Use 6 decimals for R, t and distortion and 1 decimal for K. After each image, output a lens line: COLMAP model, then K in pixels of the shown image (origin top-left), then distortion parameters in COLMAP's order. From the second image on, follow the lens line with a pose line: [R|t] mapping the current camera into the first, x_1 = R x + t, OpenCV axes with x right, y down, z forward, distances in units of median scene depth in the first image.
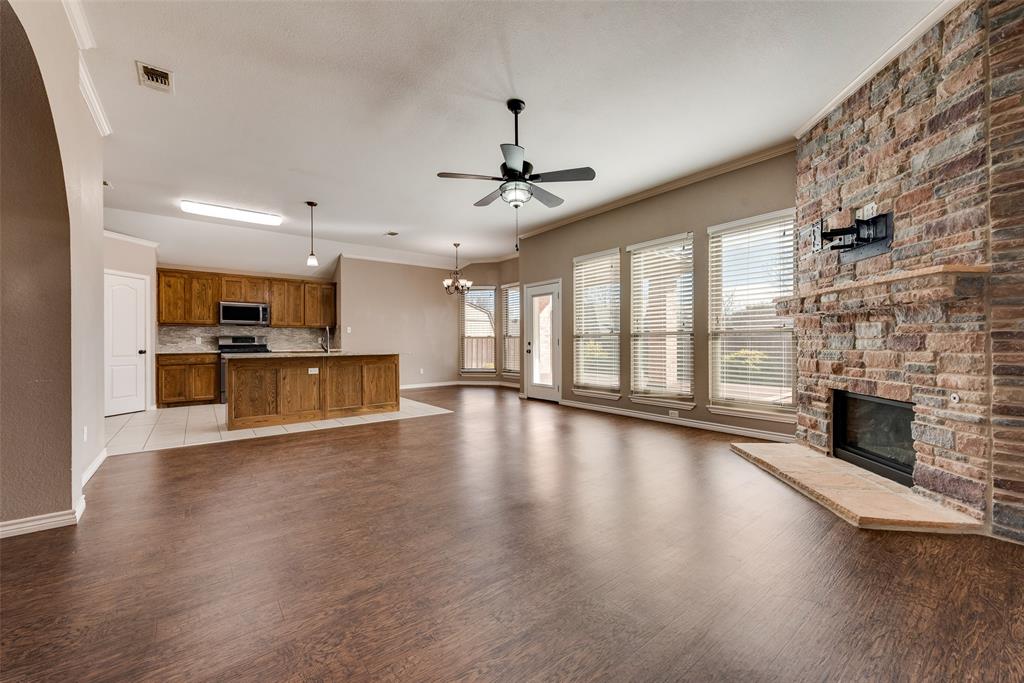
lens RADIAL K [[399.4, 0, 508.5], [0, 399.4, 343.9], [0, 0, 1]] dist [0.005749, -0.000533]
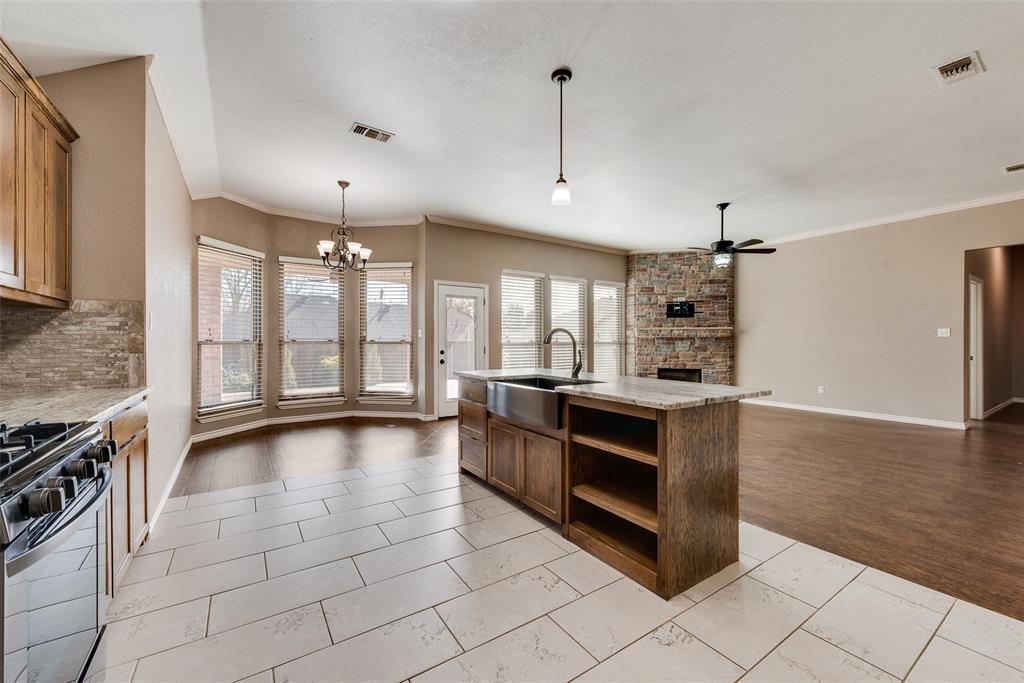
lens RADIAL K [[399.4, 0, 508.5], [0, 399.4, 343.9], [0, 0, 1]] dist [0.005749, -0.000533]
pose [[0.081156, -0.000059, 0.996701, -1.596809], [0.004642, 0.999989, -0.000319, -0.036627], [-0.996691, 0.004653, 0.081155, 1.662942]]
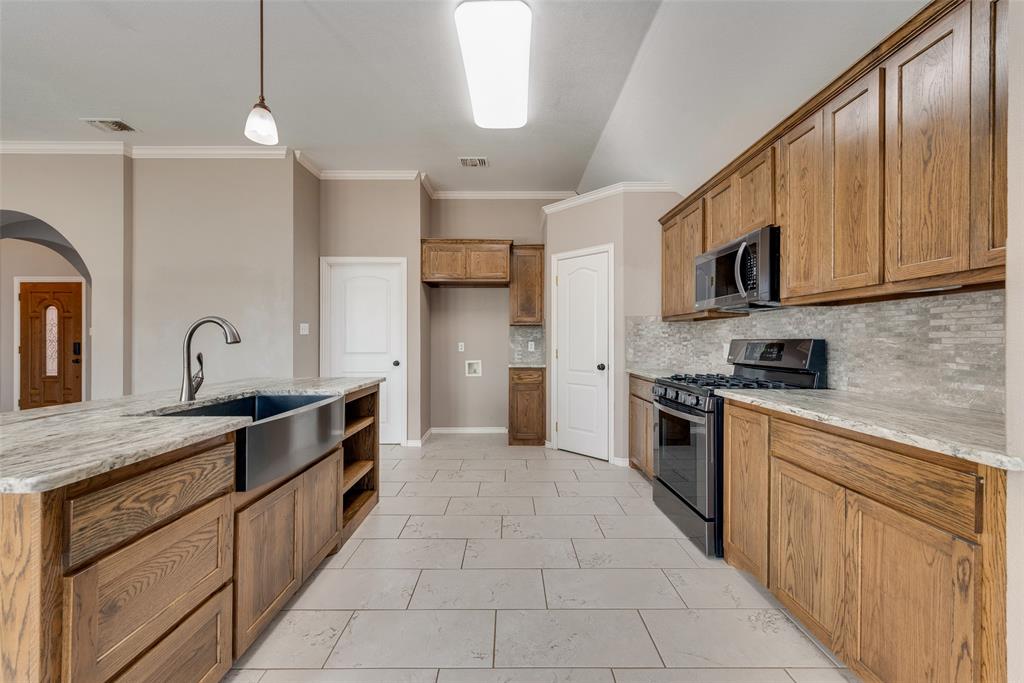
lens RADIAL K [[401.3, 0, 512.0], [0, 401.3, 341.5], [0, 0, 1]] dist [0.000582, -0.000496]
pose [[-0.616935, 0.004536, -0.787001, -0.572472], [-0.002006, 0.999971, 0.007336, -0.043470], [0.787011, 0.006104, -0.616908, 2.241067]]
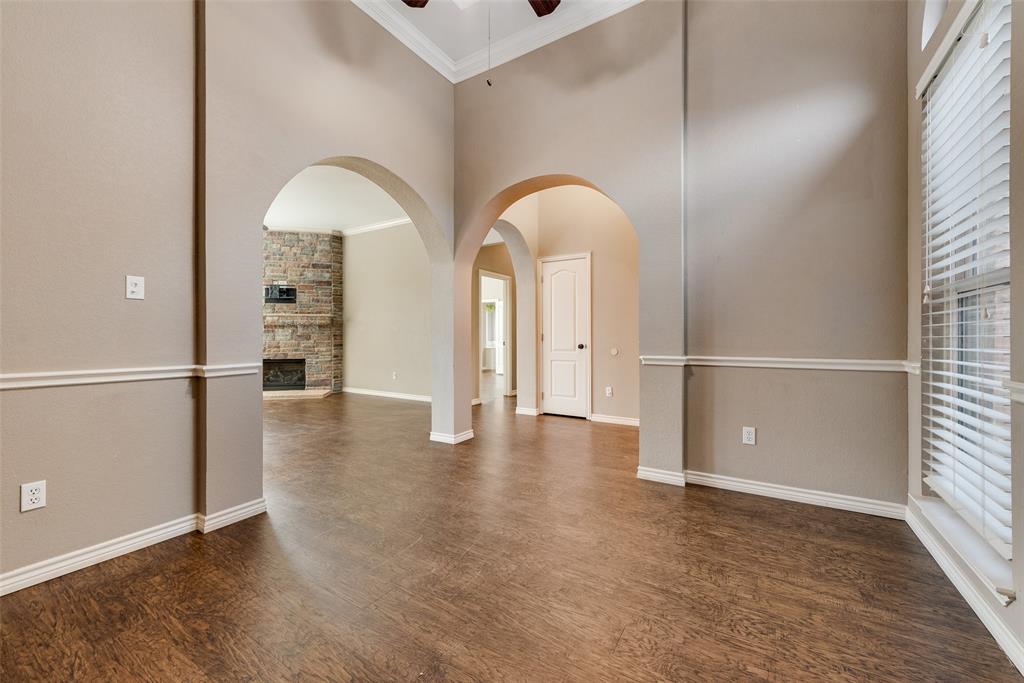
lens RADIAL K [[405.1, 0, 506.0], [0, 405.1, 334.7], [0, 0, 1]] dist [0.017544, -0.000279]
pose [[-0.329836, 0.009273, 0.943993, -1.629270], [0.006326, 0.999951, -0.007613, 0.005547], [-0.944017, 0.003461, -0.329878, 0.458453]]
